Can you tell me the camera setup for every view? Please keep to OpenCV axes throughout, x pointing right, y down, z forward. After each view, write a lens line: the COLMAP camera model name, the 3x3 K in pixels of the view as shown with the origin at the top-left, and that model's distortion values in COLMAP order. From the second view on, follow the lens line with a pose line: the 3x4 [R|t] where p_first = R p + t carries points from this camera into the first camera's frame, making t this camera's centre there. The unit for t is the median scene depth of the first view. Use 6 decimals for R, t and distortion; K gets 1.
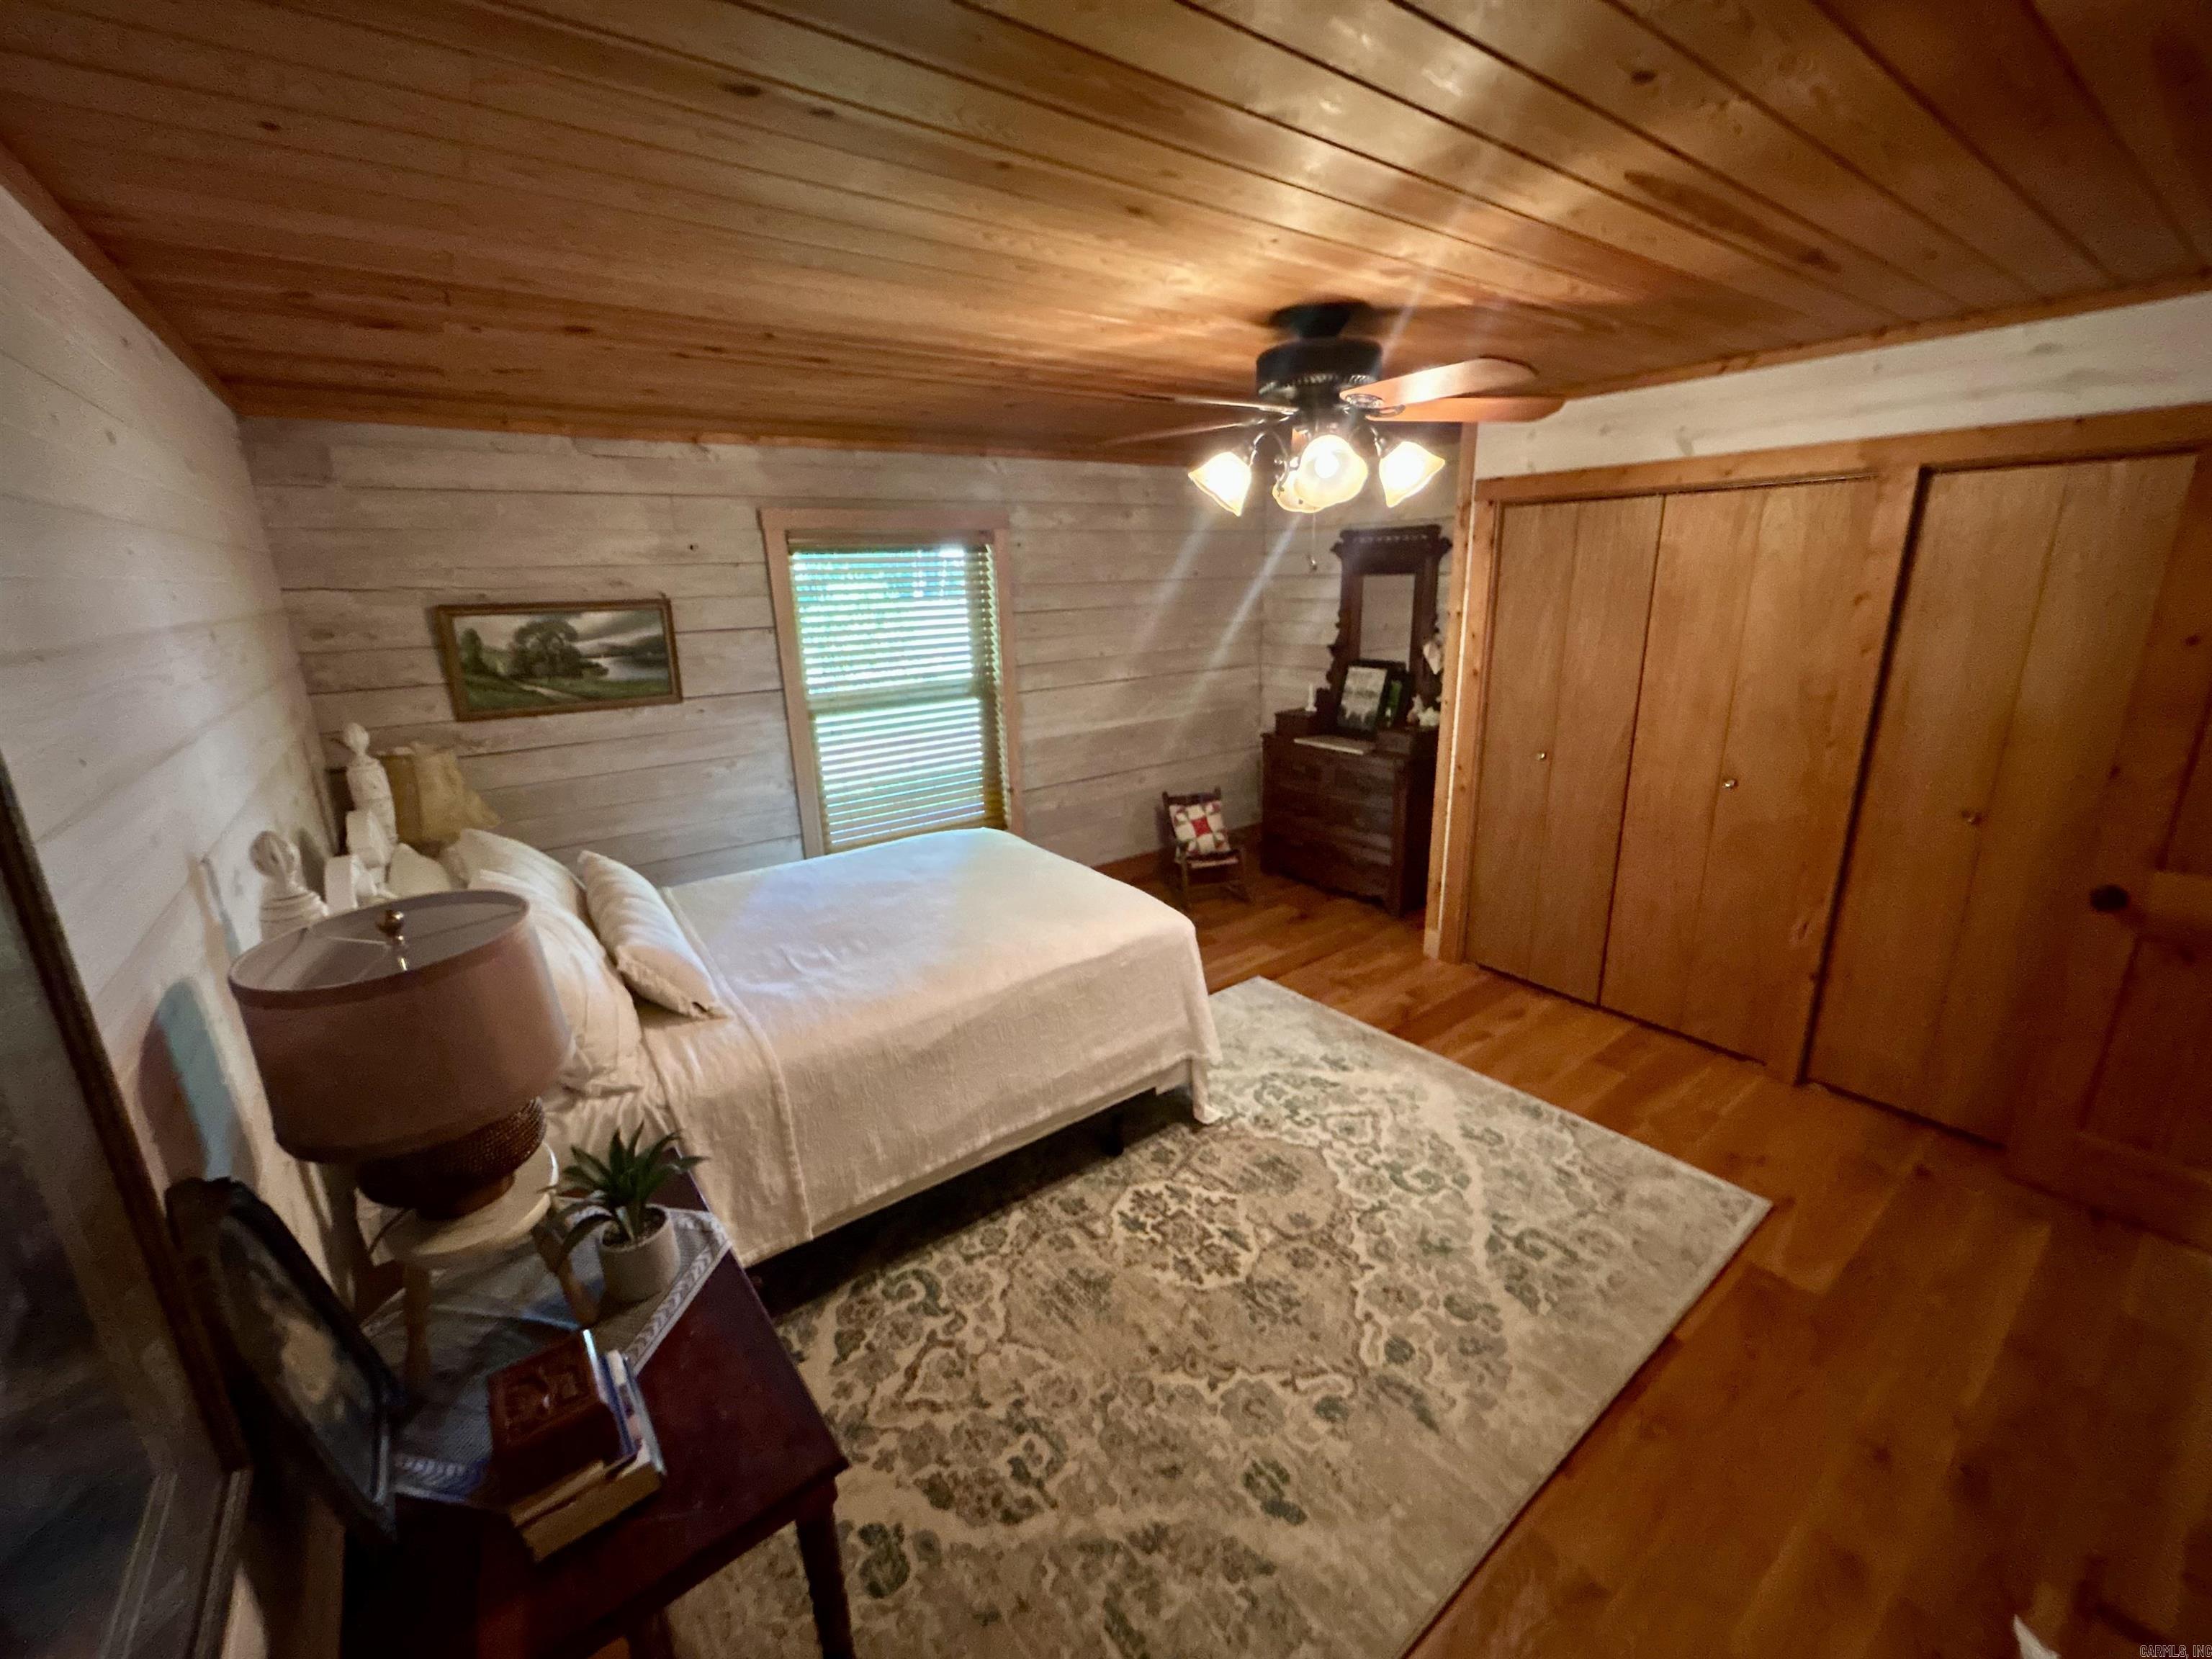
lens RADIAL K [[902.2, 0, 1108.9], [0, 902.2, 827.2], [0, 0, 1]] dist [0.001179, 0.001265]
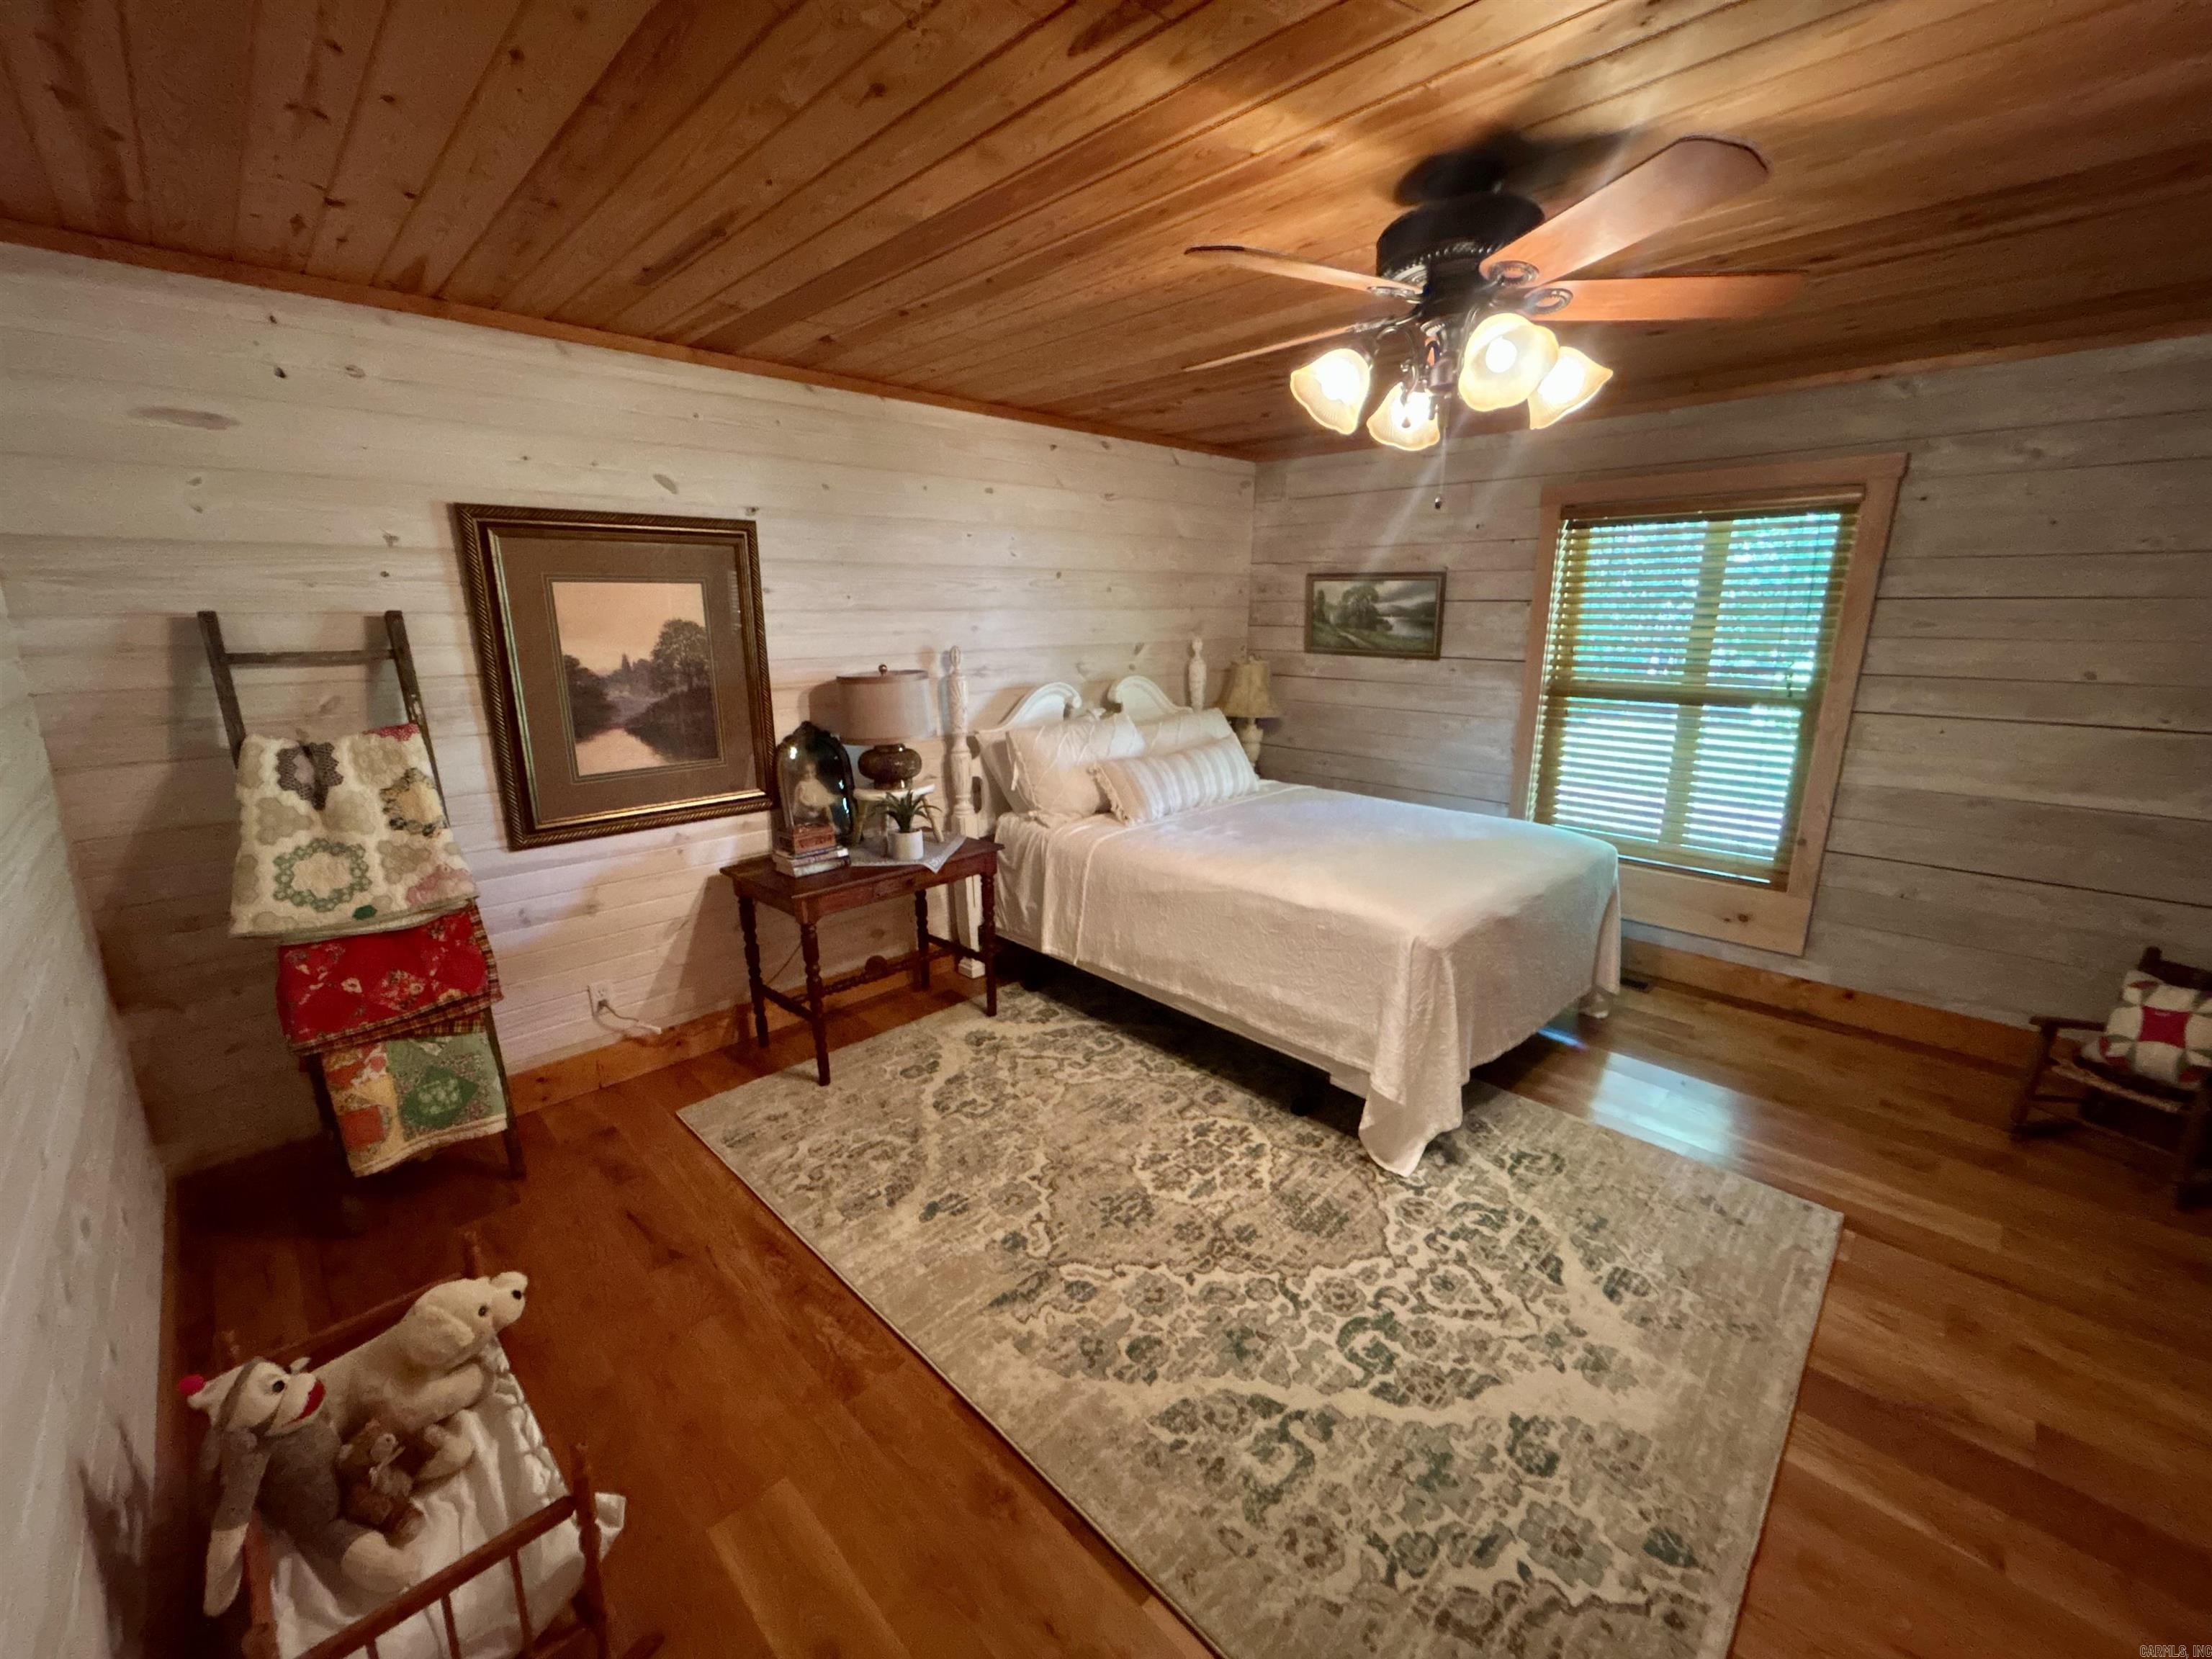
lens RADIAL K [[902.2, 0, 1107.2], [0, 902.2, 826.1], [0, 0, 1]] dist [0.001179, 0.001265]
pose [[0.136481, 0.264415, -0.954703, 0.880006], [-0.273901, 0.936224, 0.220142, -0.102441], [0.952025, 0.231449, 0.200201, 0.542440]]
